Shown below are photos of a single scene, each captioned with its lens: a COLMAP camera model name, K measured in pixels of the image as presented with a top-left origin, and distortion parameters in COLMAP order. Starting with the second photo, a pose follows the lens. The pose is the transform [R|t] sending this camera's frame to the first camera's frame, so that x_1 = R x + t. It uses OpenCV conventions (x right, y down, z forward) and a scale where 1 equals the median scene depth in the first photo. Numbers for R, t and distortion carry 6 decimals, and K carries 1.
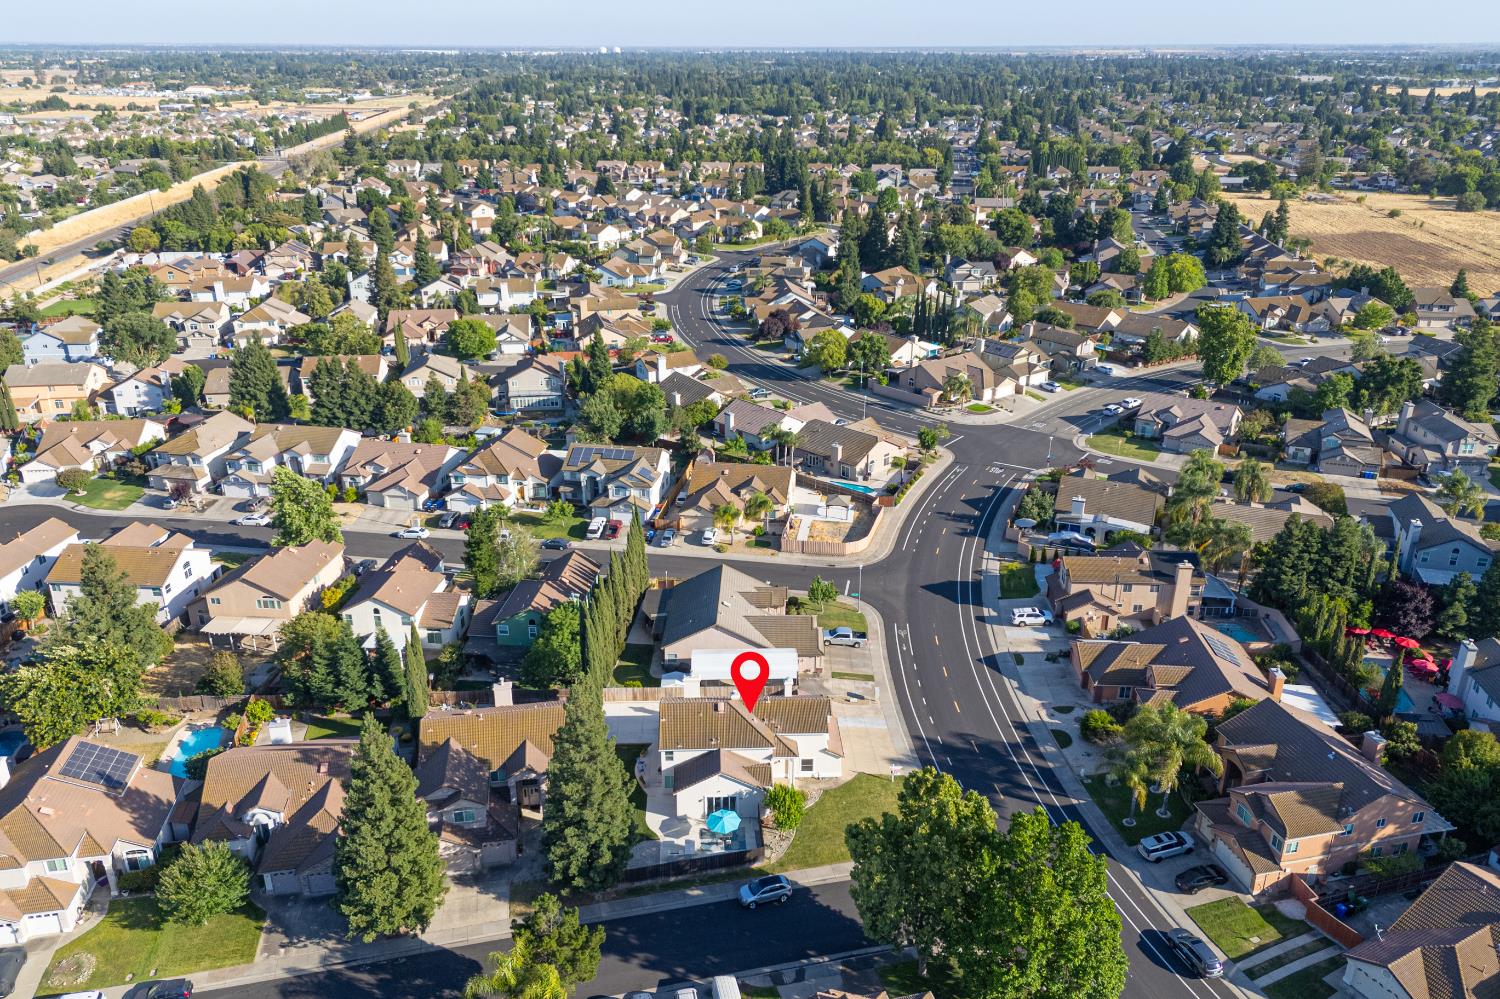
lens RADIAL K [[1058.8, 0, 742.9], [0, 1058.8, 423.1], [0, 0, 1]] dist [0.039846, 0.000135]
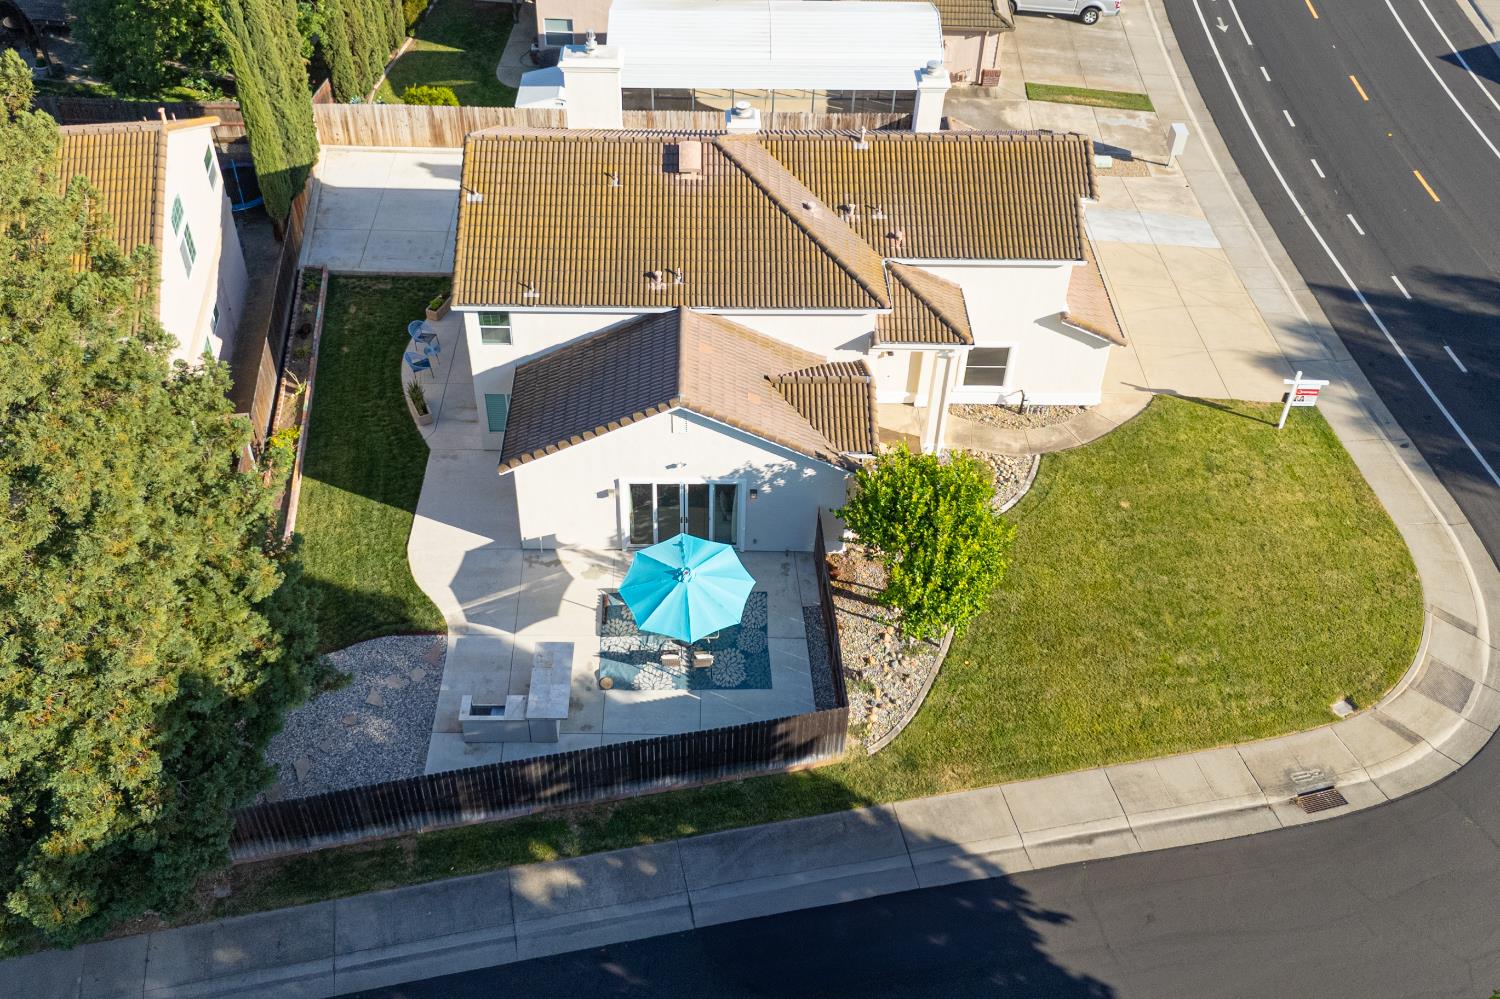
lens RADIAL K [[1058.8, 0, 742.9], [0, 1058.8, 423.1], [0, 0, 1]] dist [0.039846, 0.000135]
pose [[0.999637, 0.026732, 0.003412, -0.006228], [-0.025532, 0.898933, 0.437341, 0.215130], [0.008624, -0.437269, 0.899289, 0.746944]]
